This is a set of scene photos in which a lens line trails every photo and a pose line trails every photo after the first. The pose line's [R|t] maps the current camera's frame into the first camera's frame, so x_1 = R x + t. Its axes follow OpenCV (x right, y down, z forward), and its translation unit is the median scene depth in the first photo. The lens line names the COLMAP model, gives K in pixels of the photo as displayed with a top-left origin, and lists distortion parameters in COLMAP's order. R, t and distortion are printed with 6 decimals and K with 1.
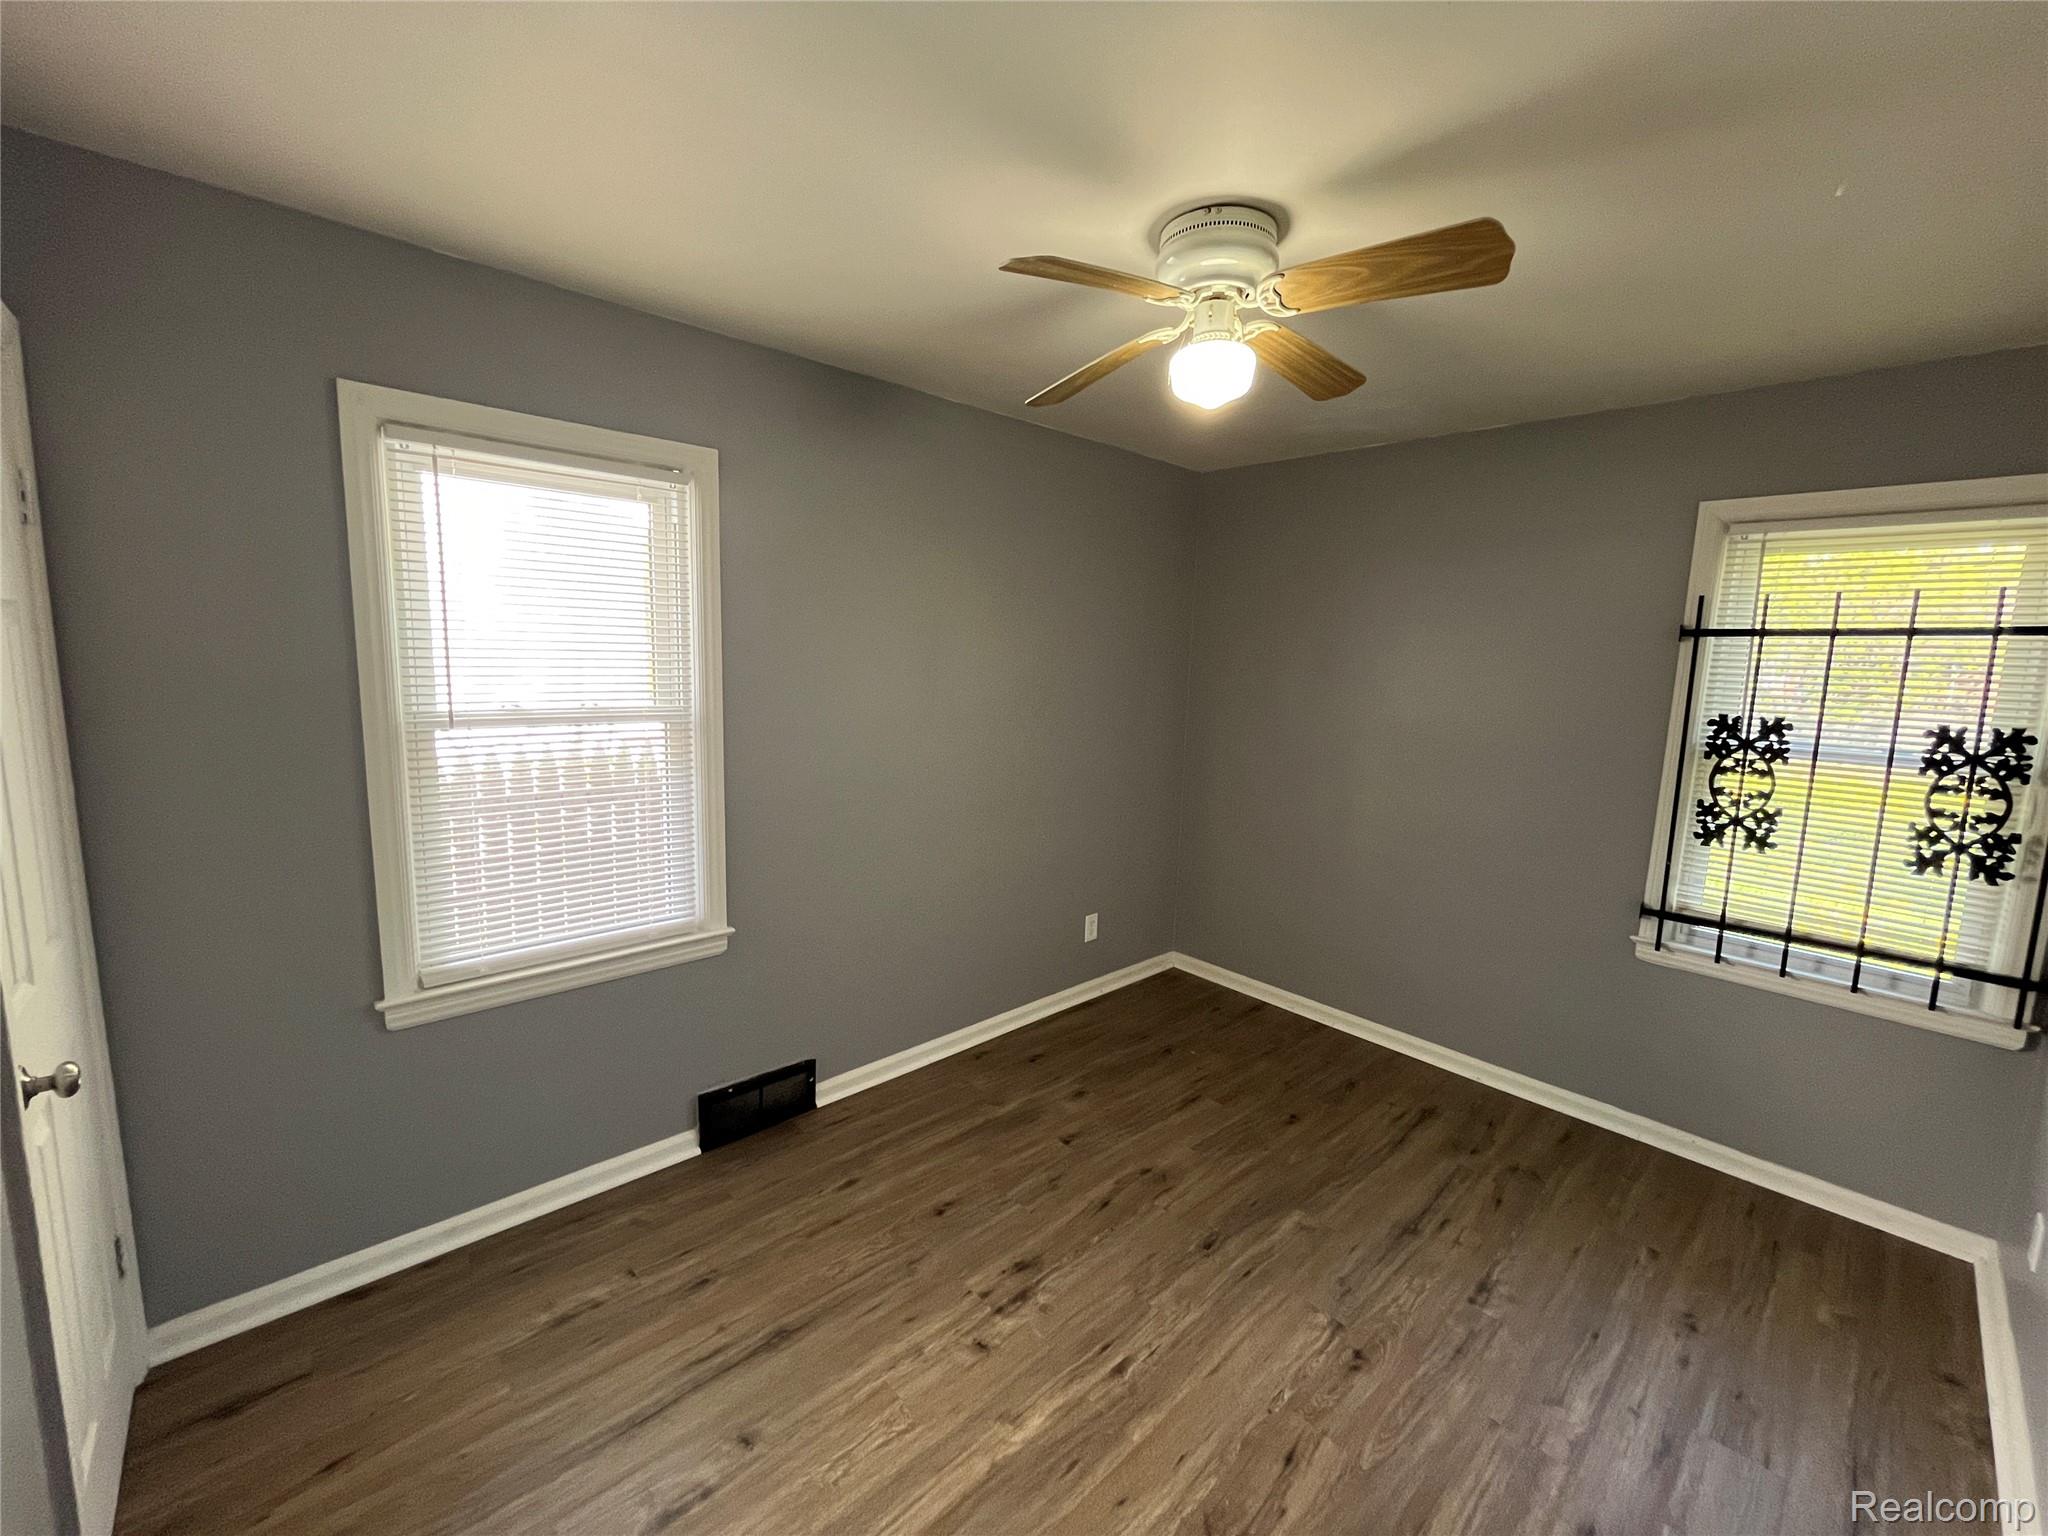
lens RADIAL K [[821.4, 0, 1025.5], [0, 821.4, 762.6], [0, 0, 1]] dist [-0.002857, 0.000090]
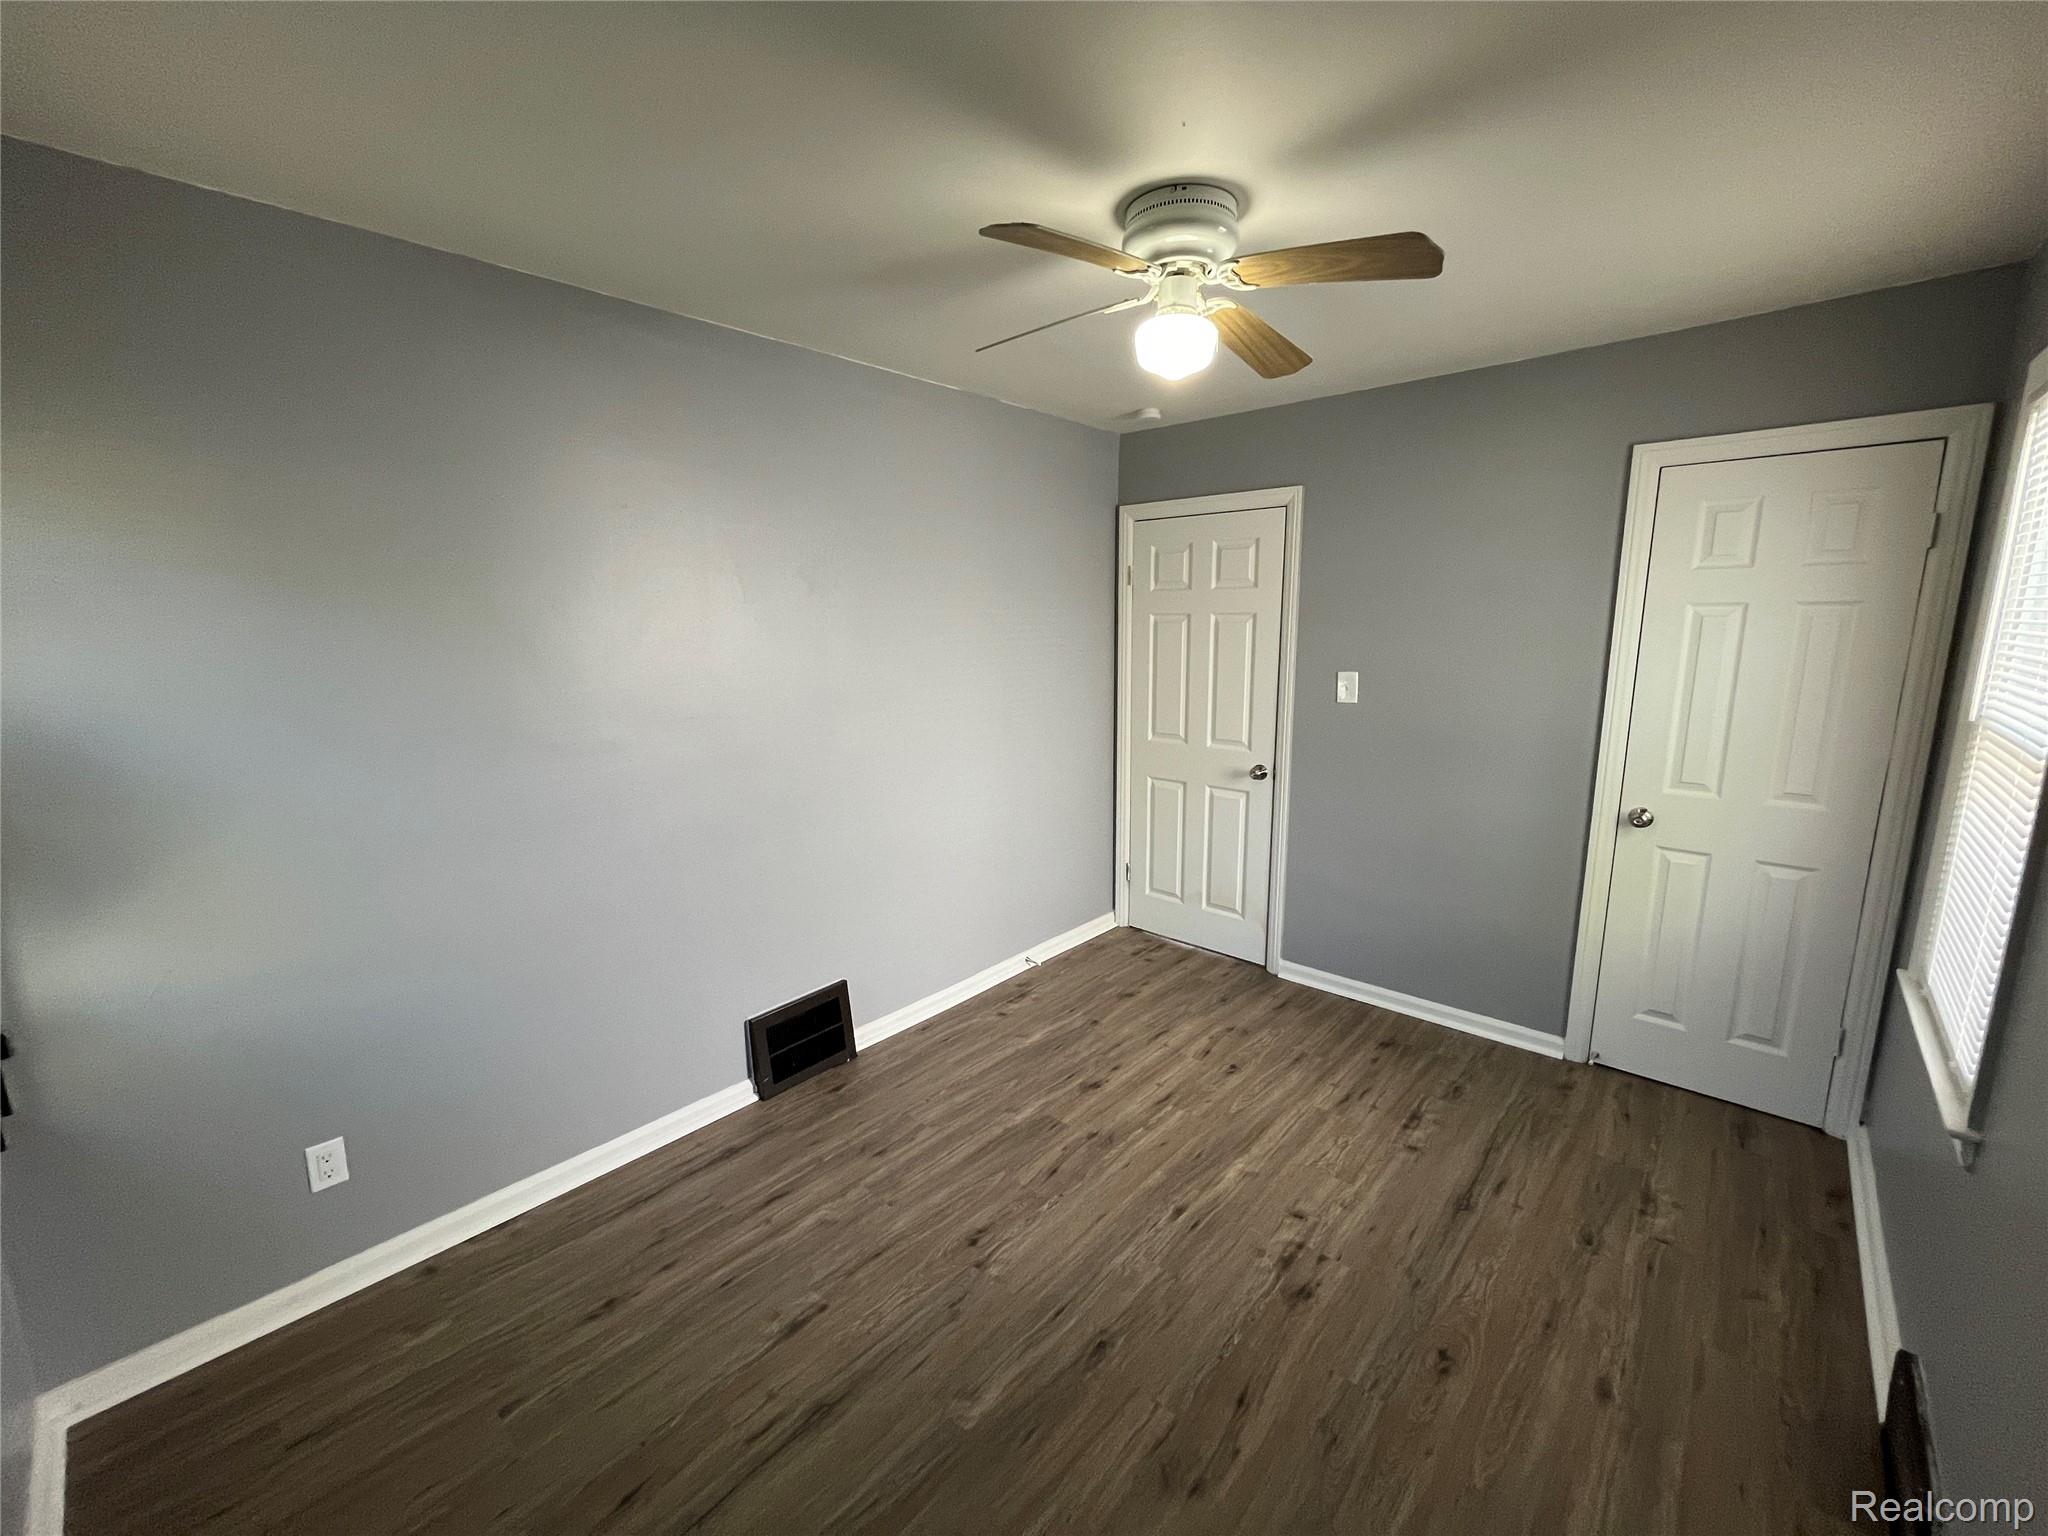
lens RADIAL K [[821.4, 0, 1025.5], [0, 821.4, 762.6], [0, 0, 1]] dist [-0.002857, 0.000090]
pose [[-0.996221, -0.005986, -0.086651, 0.418568], [-0.032214, 0.951933, 0.304607, -0.236822], [0.080663, 0.306247, -0.948528, 1.794596]]
